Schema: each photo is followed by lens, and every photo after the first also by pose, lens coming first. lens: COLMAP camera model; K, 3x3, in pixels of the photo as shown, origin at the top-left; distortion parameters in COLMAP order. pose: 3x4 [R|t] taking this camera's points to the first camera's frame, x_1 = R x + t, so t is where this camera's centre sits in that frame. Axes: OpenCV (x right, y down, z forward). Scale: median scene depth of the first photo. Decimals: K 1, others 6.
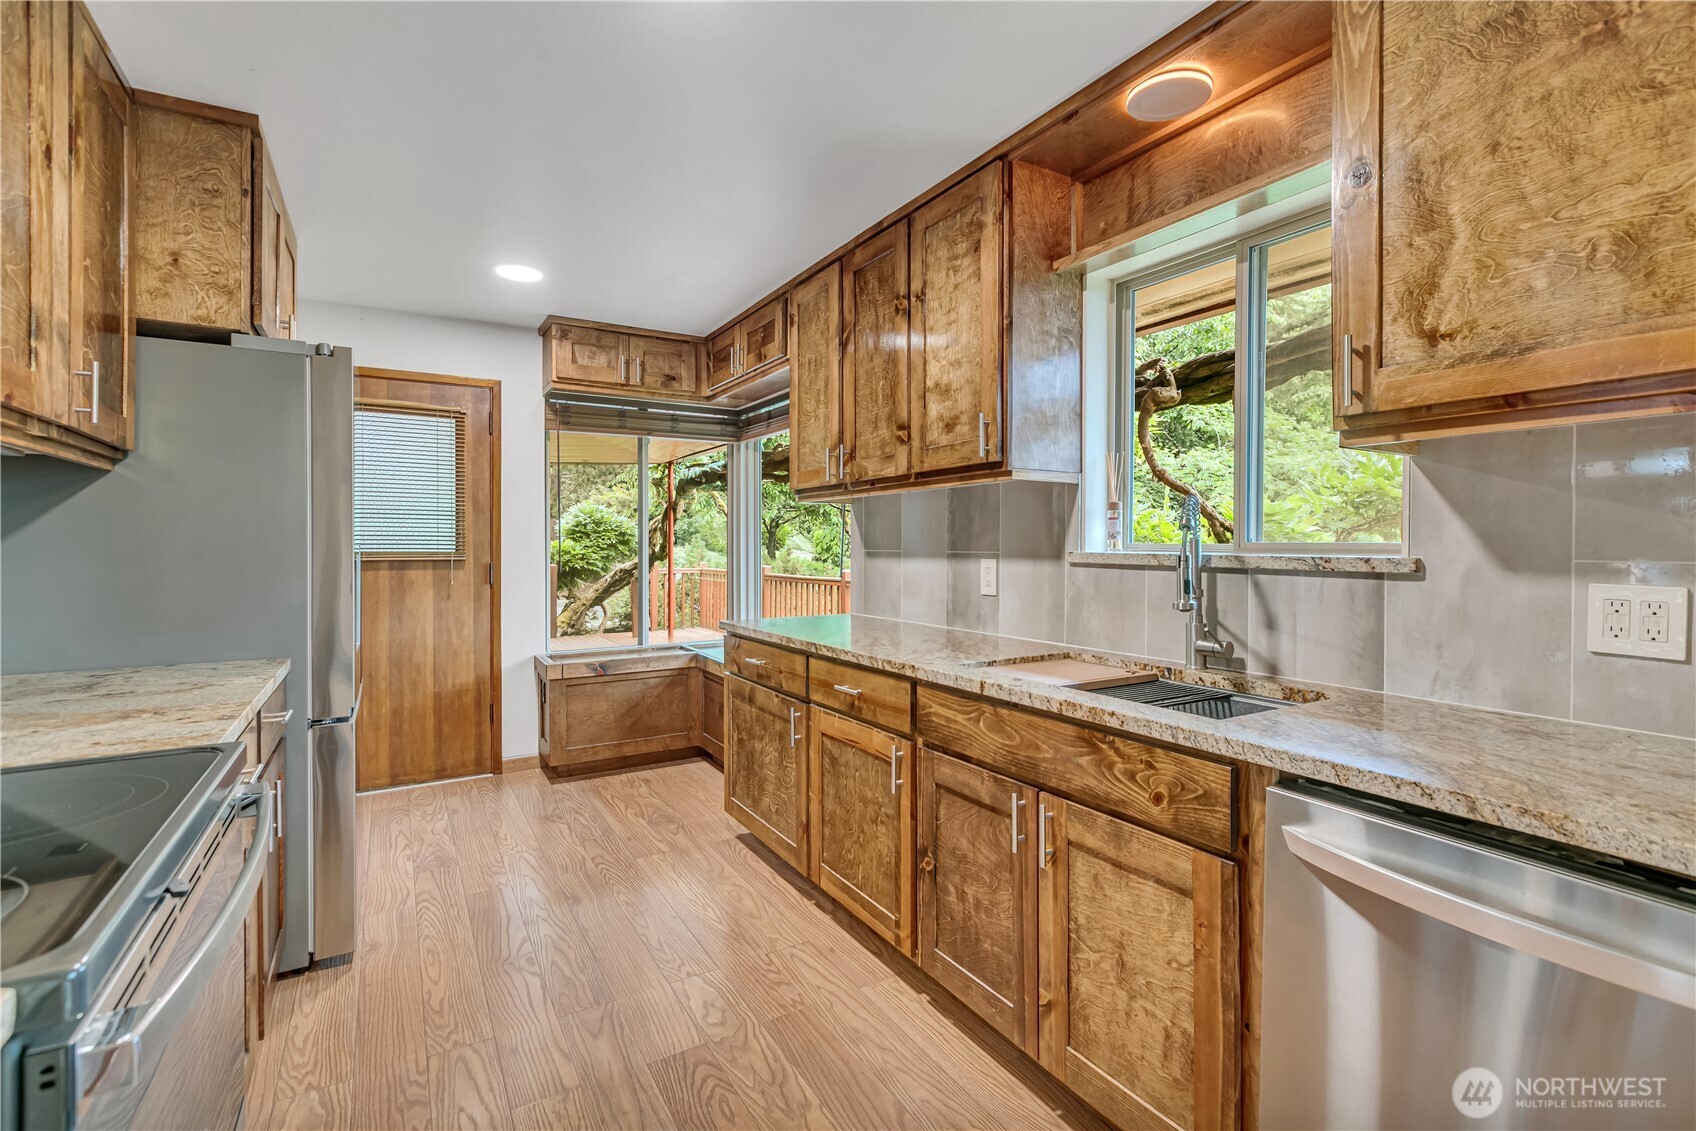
lens RADIAL K [[784.9, 0, 830.5], [0, 784.9, 545.6], [0, 0, 1]] dist [0.003865, -0.000966]
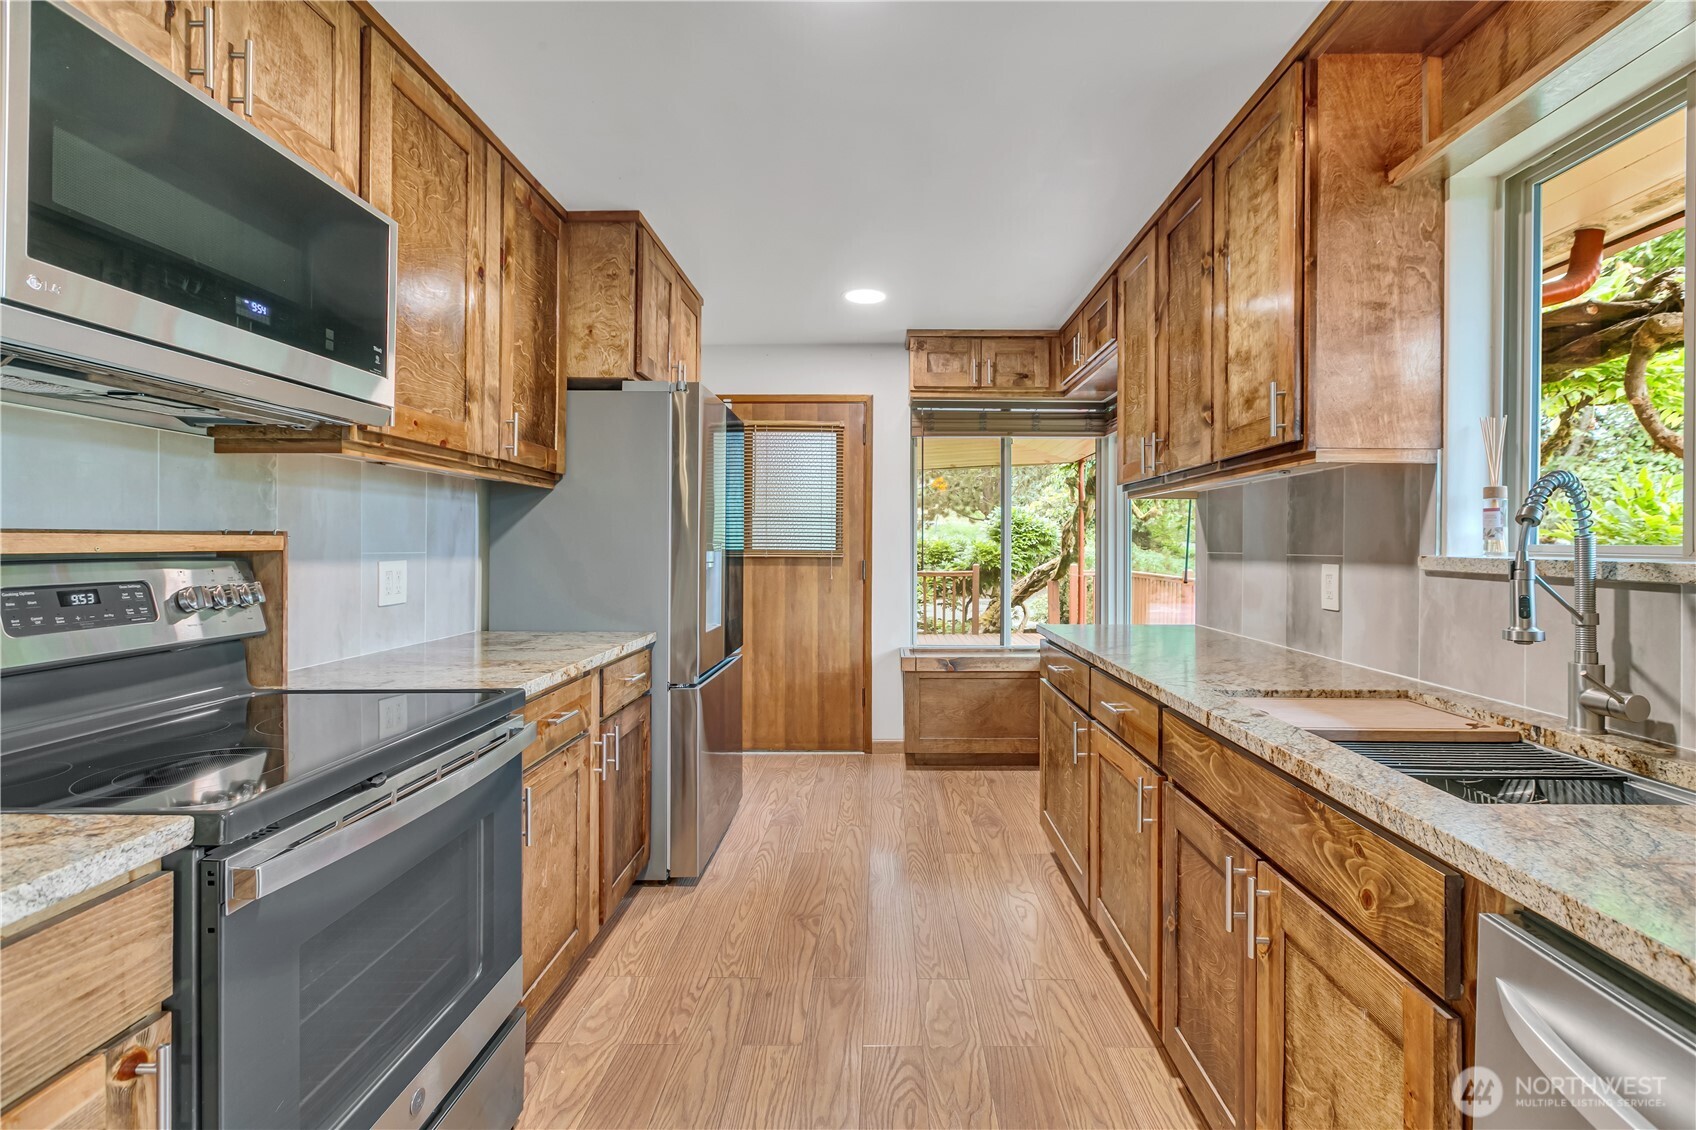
lens RADIAL K [[784.9, 0, 842.7], [0, 784.9, 539.9], [0, 0, 1]] dist [0.003865, -0.000966]
pose [[0.851875, 0.000834, -0.523745, 0.225091], [-0.005500, 0.999958, -0.007354, 0.001492], [0.523716, 0.009145, 0.851844, 0.079162]]
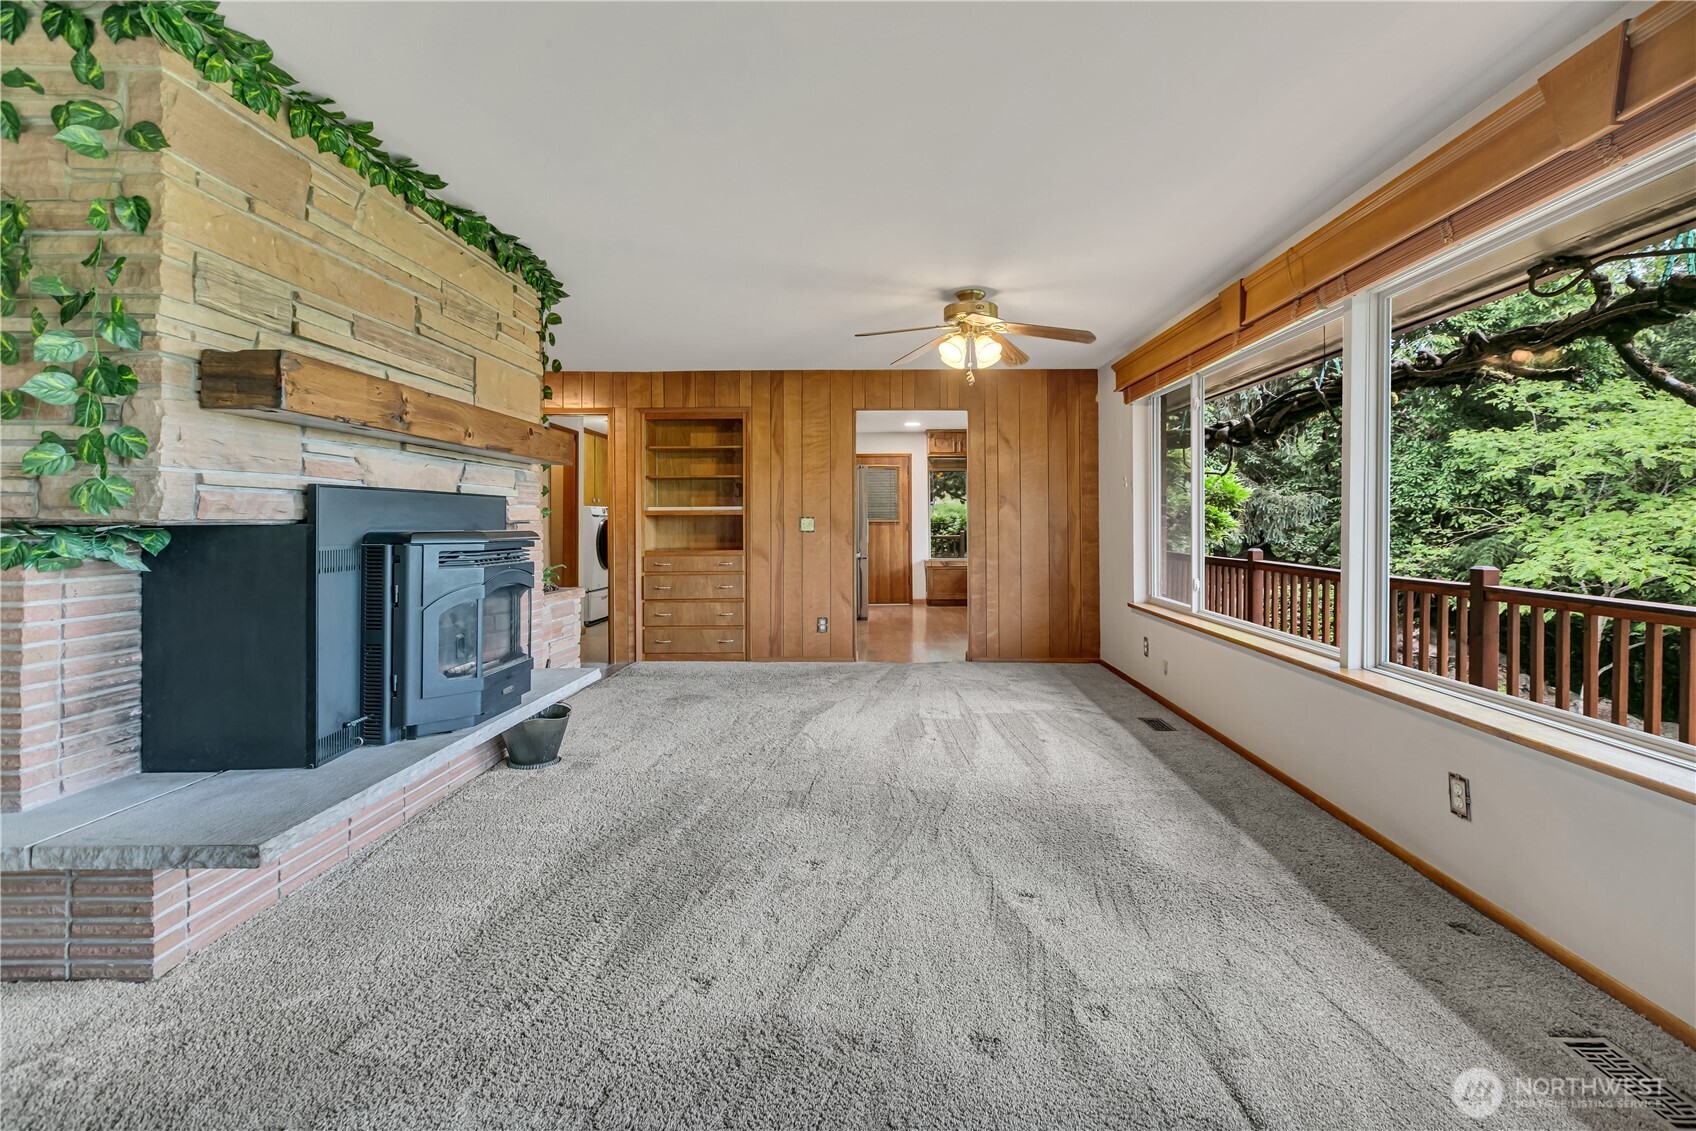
lens RADIAL K [[784.9, 0, 870.8], [0, 784.9, 512.8], [0, 0, 1]] dist [0.003865, -0.000966]
pose [[0.871809, -0.007694, -0.489786, 1.391880], [0.000997, 0.999902, -0.013933, 0.045533], [0.489846, 0.011659, 0.871731, -2.531855]]
